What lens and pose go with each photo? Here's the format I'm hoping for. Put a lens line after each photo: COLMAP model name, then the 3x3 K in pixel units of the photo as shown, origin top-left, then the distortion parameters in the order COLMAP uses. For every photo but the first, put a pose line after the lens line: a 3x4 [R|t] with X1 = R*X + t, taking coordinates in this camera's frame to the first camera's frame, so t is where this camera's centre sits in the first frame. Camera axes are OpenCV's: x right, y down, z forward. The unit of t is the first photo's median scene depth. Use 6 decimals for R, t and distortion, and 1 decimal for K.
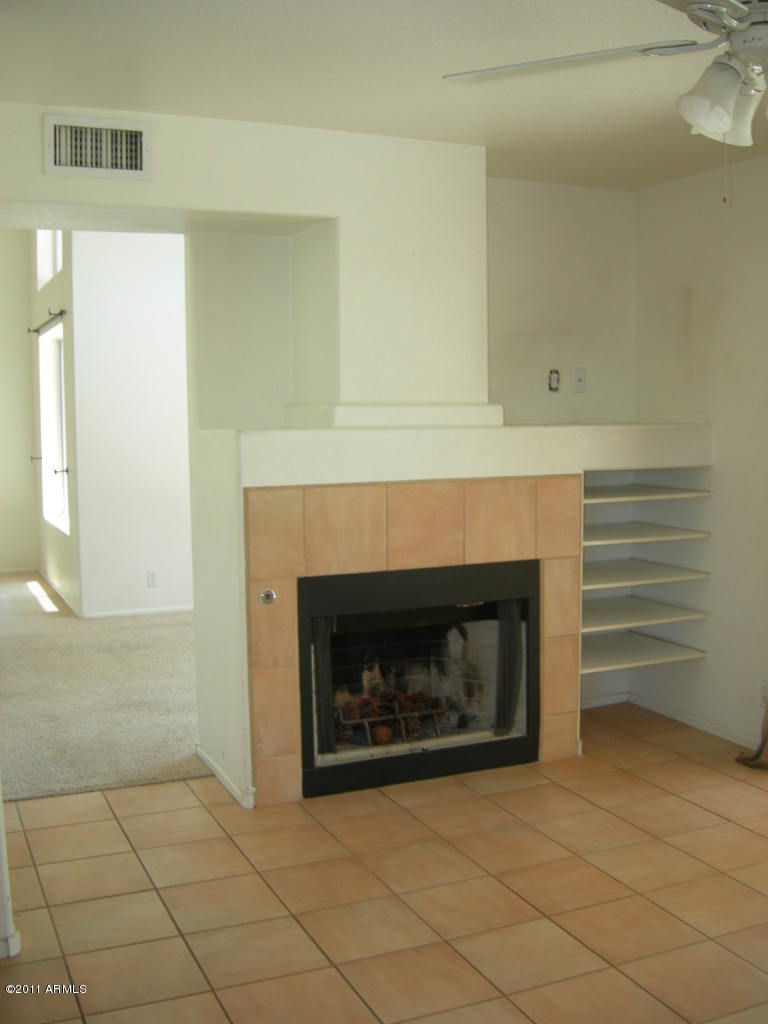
lens RADIAL K [[1106.1, 0, 384.5], [0, 1106.1, 511.1], [0, 0, 1]] dist [-0.156080, 0.000000]
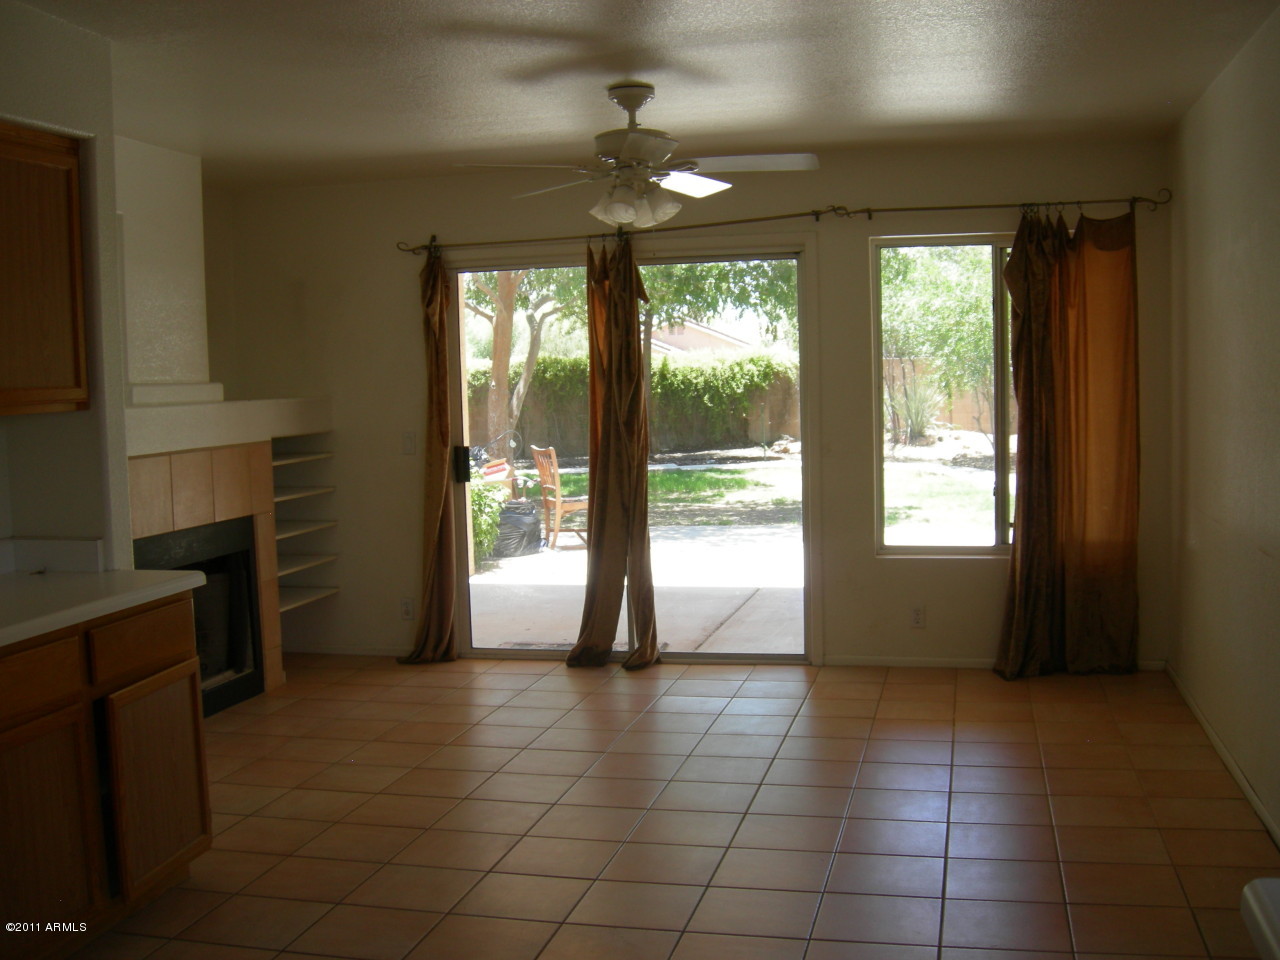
lens RADIAL K [[1382.7, 0, 640.3], [0, 1382.7, 480.7], [0, 0, 1]] dist [-0.156080, 0.000000]
pose [[0.613103, -0.072932, 0.786630, -0.726599], [0.103649, 0.994548, 0.011424, 0.033367], [-0.783174, 0.074529, 0.617320, -0.205177]]
